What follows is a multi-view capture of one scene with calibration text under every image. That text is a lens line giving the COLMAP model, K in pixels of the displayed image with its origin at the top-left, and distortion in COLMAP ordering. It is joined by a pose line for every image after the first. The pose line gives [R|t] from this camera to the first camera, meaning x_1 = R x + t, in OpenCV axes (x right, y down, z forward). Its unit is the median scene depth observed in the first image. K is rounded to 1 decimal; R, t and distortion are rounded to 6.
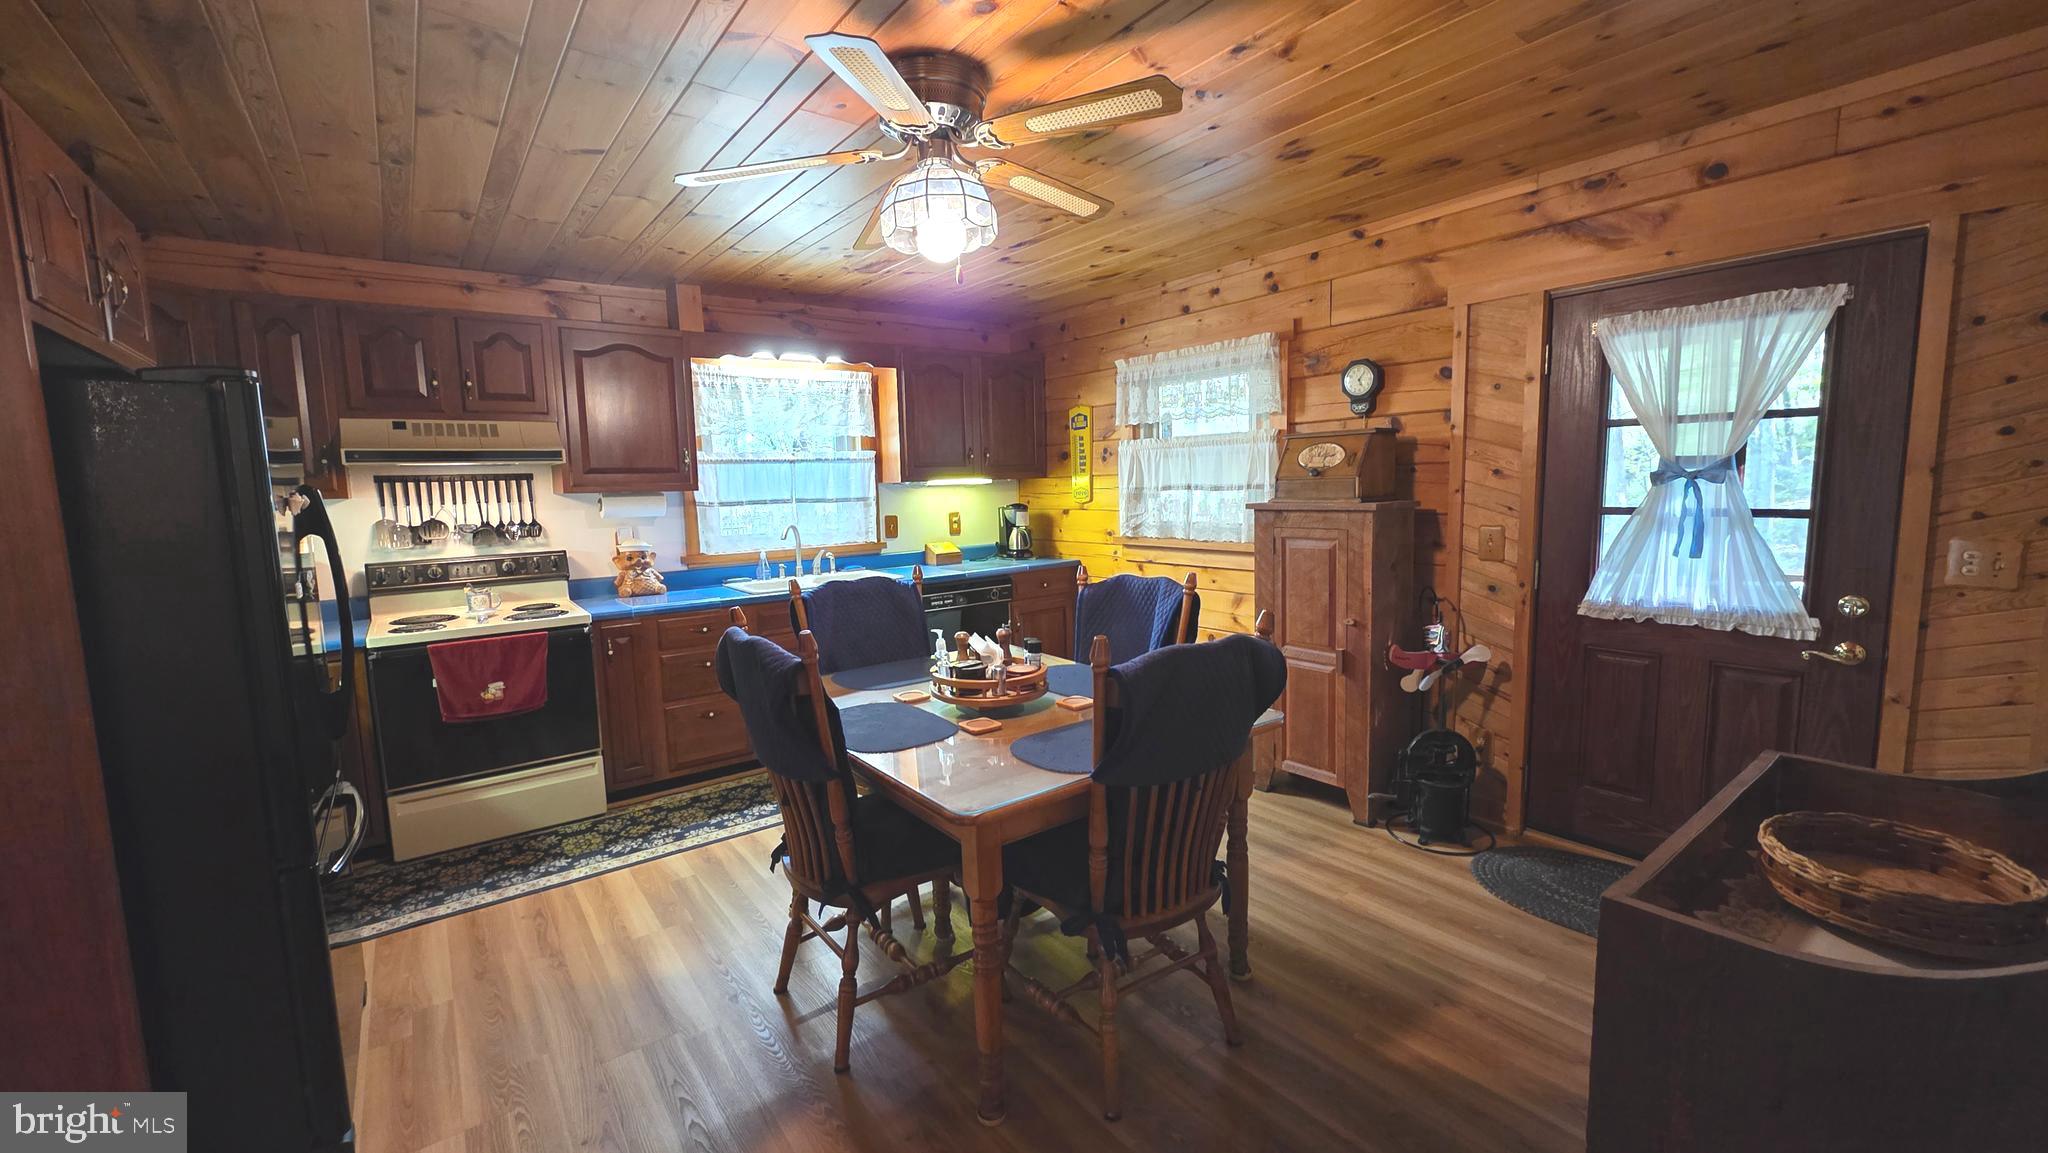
lens RADIAL K [[813.9, 0, 995.8], [0, 813.9, 572.2], [0, 0, 1]] dist [-0.002273, 0.000069]
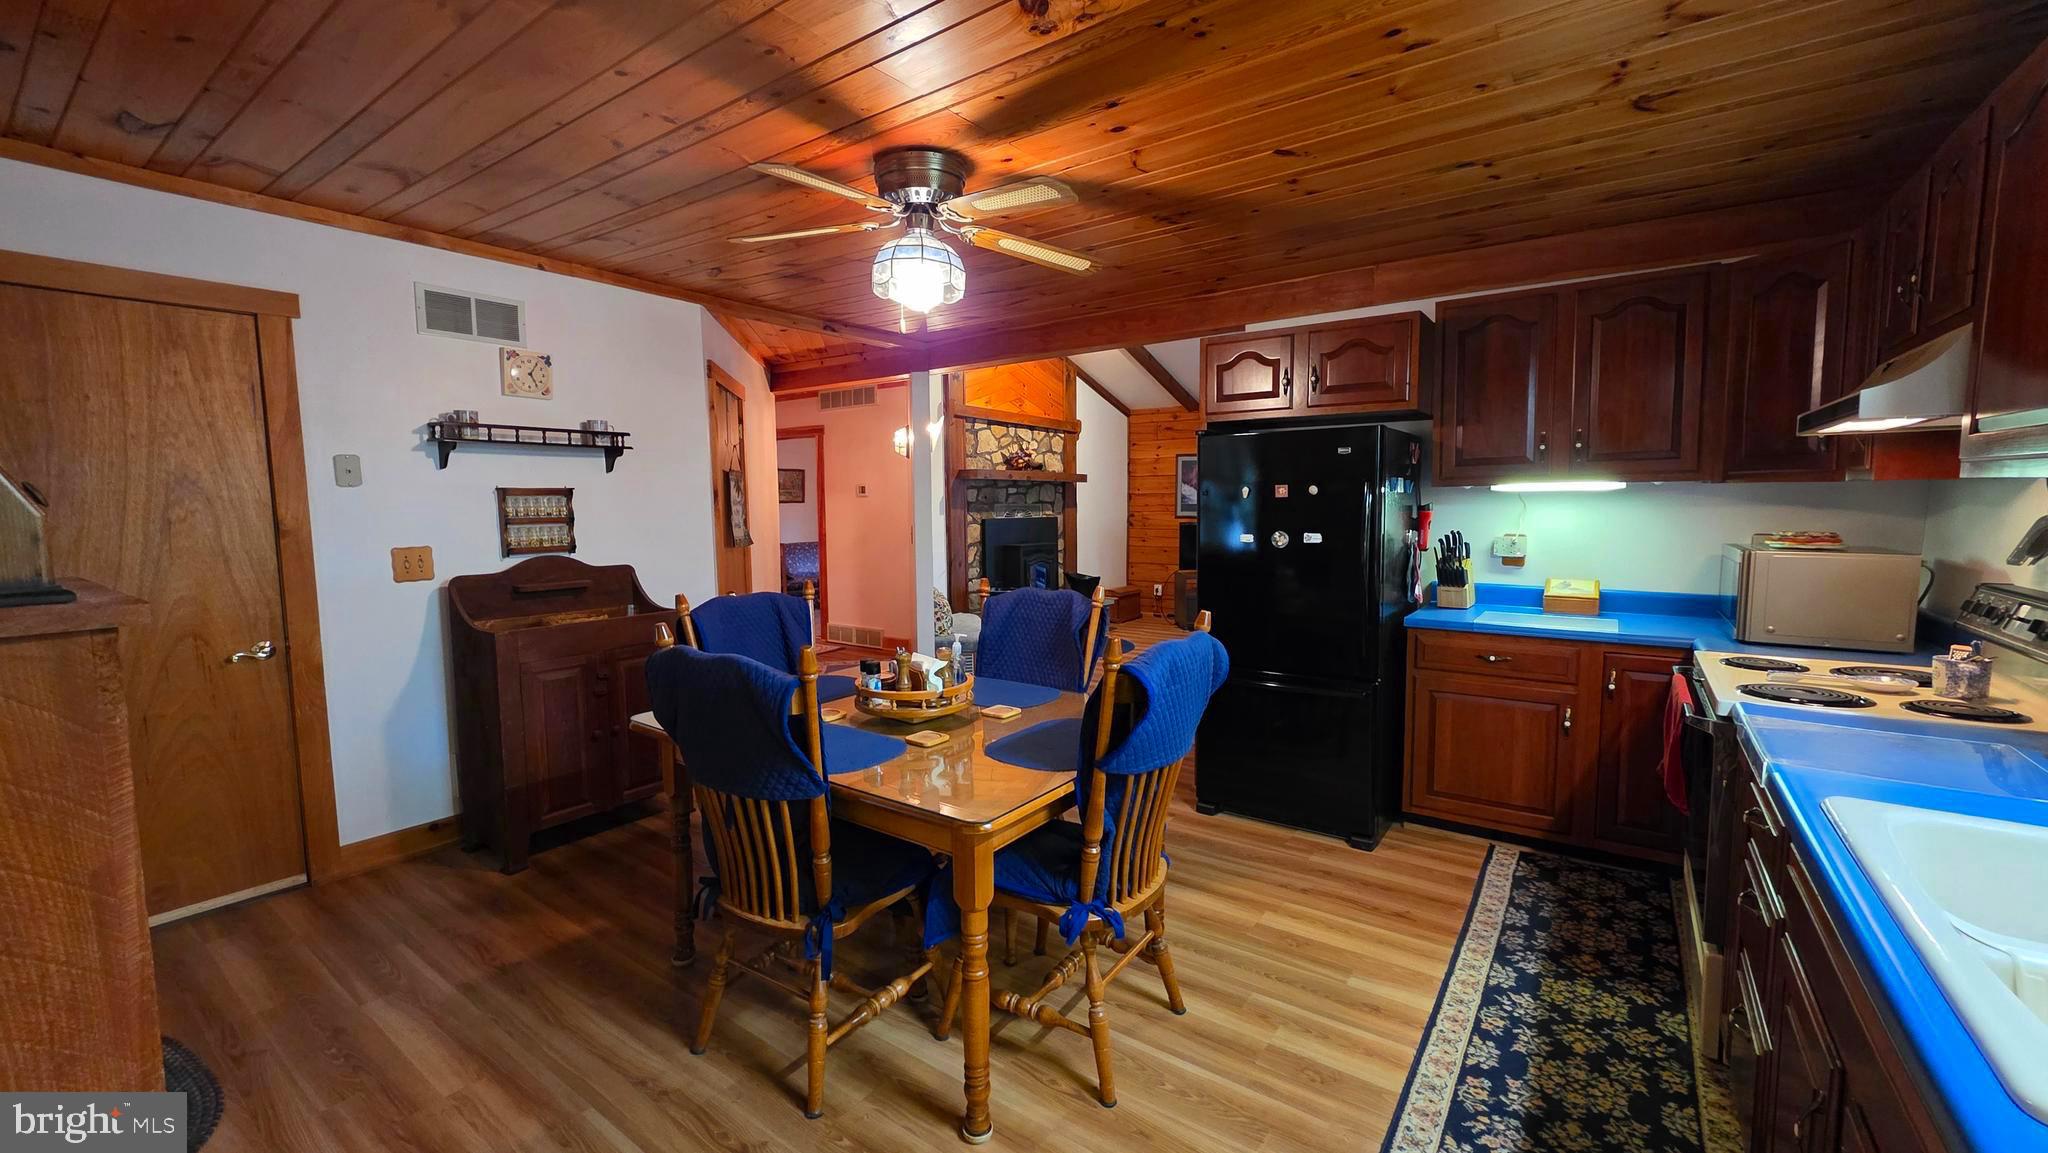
lens RADIAL K [[813.9, 0, 1020.9], [0, 813.9, 578.6], [0, 0, 1]] dist [-0.002273, 0.000069]
pose [[-0.944550, 0.070787, -0.320647, 0.103828], [-0.000332, 0.976281, 0.216505, -0.125354], [0.328367, 0.204607, -0.922123, 1.119741]]
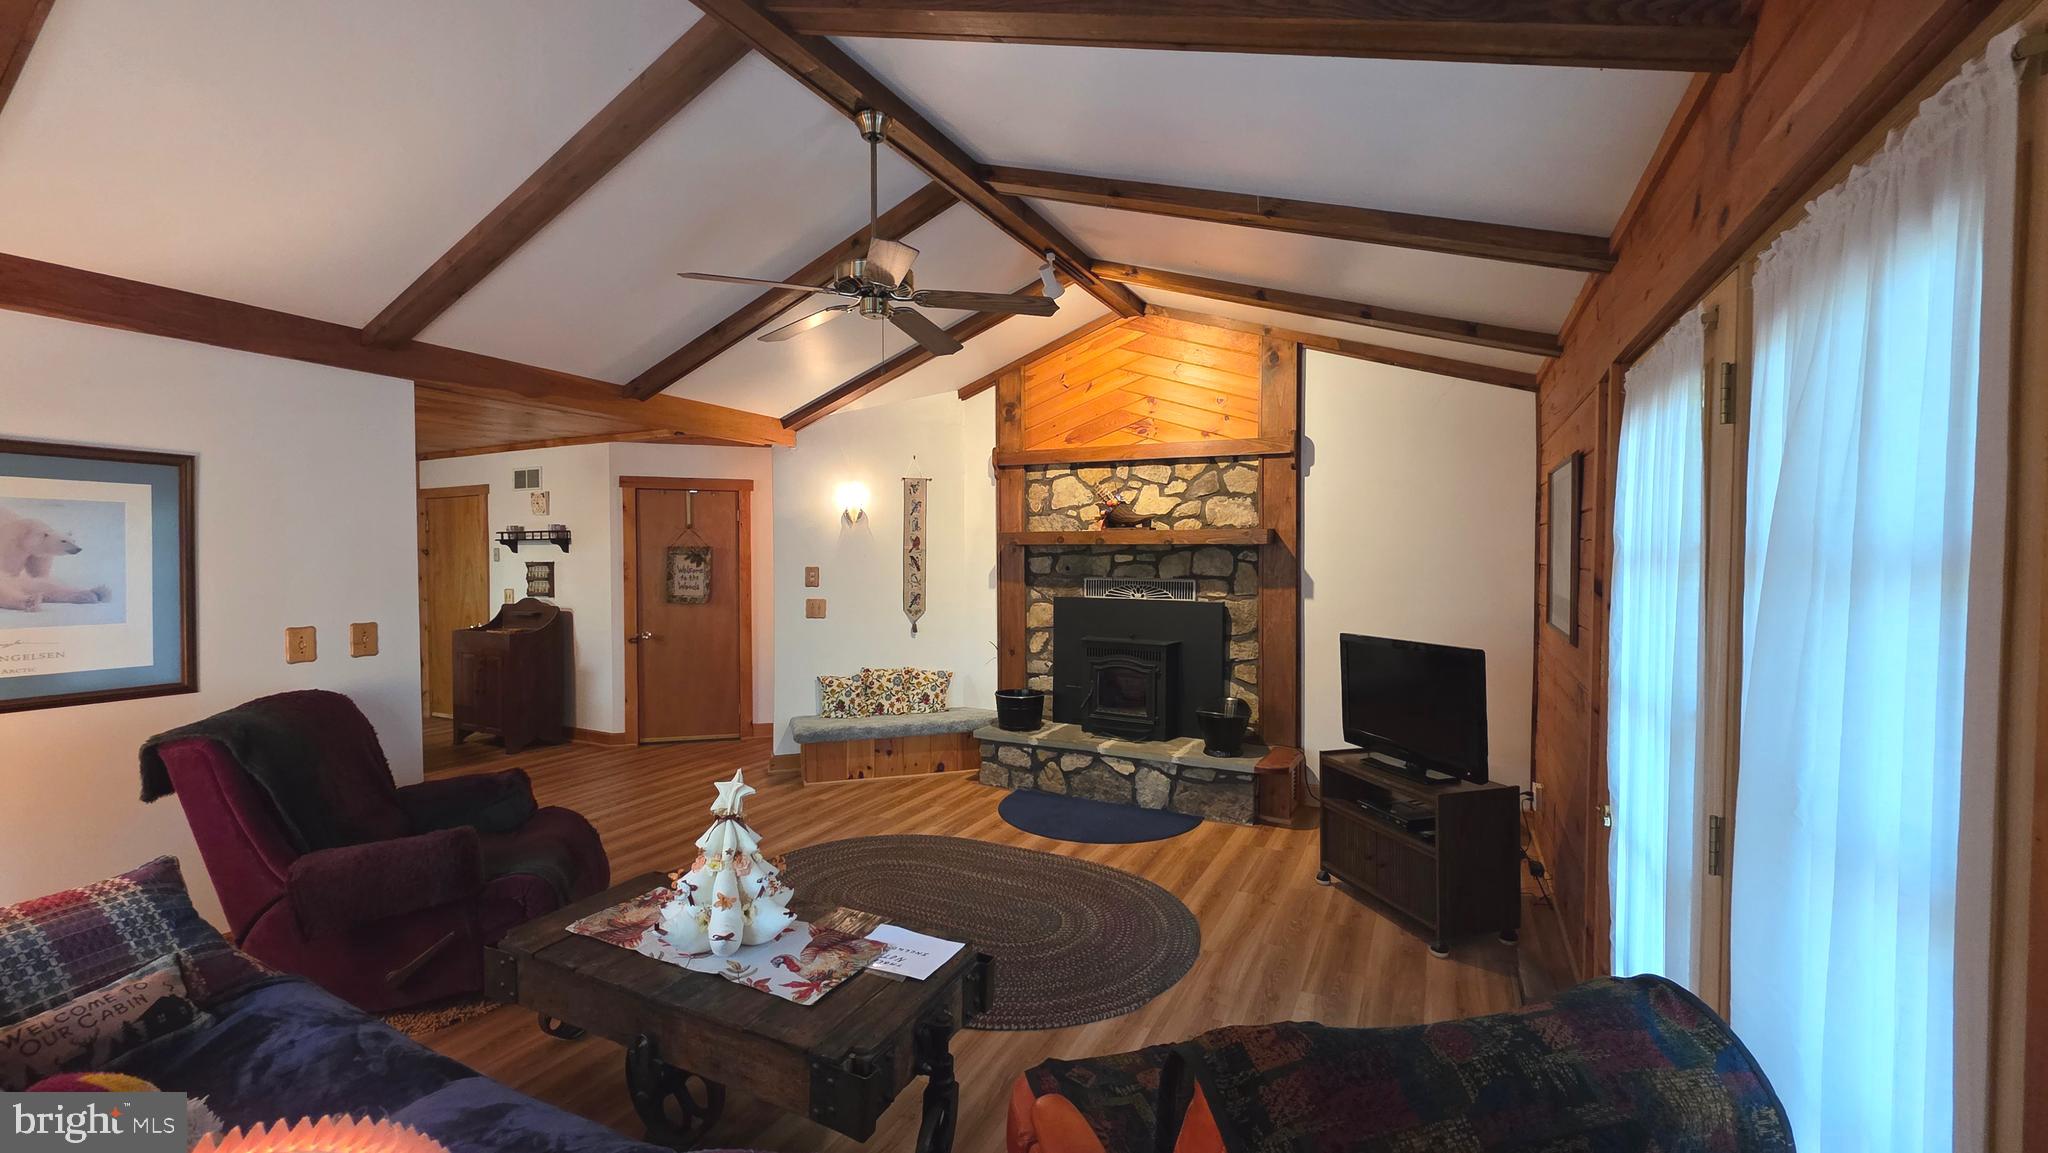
lens RADIAL K [[813.9, 0, 1014.3], [0, 813.9, 581.6], [0, 0, 1]] dist [-0.002273, 0.000069]
pose [[-0.455267, 0.001306, 0.890354, -1.584041], [0.122606, 0.990564, 0.061239, 0.021929], [-0.881873, 0.137043, -0.451132, 0.054665]]
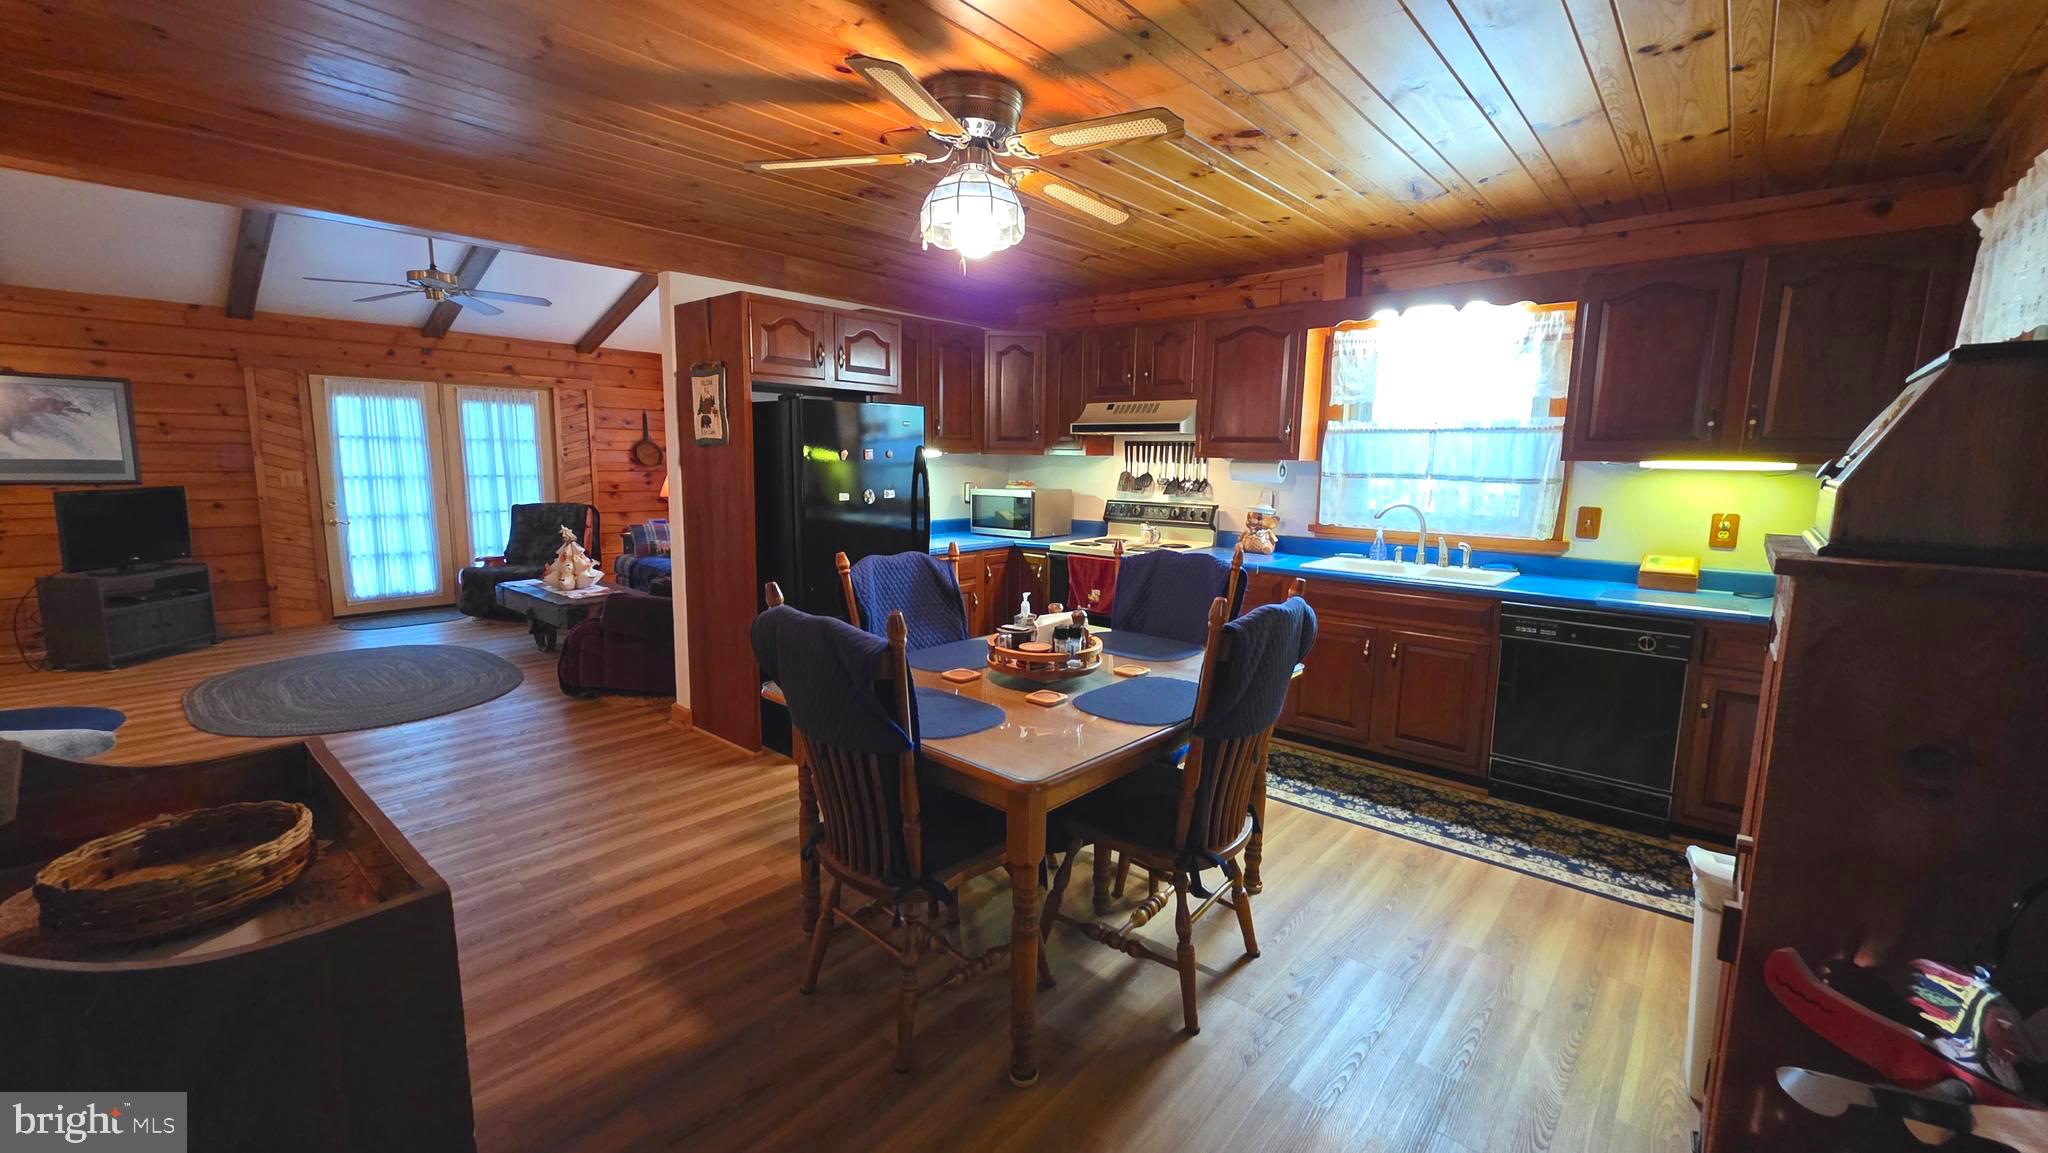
lens RADIAL K [[813.9, 0, 1019.5], [0, 813.9, 574.2], [0, 0, 1]] dist [-0.002273, 0.000069]
pose [[0.231547, 0.168285, -0.958158, 0.547119], [-0.132324, 0.981219, 0.140358, -0.055188], [0.963782, 0.094288, 0.249467, 0.407008]]
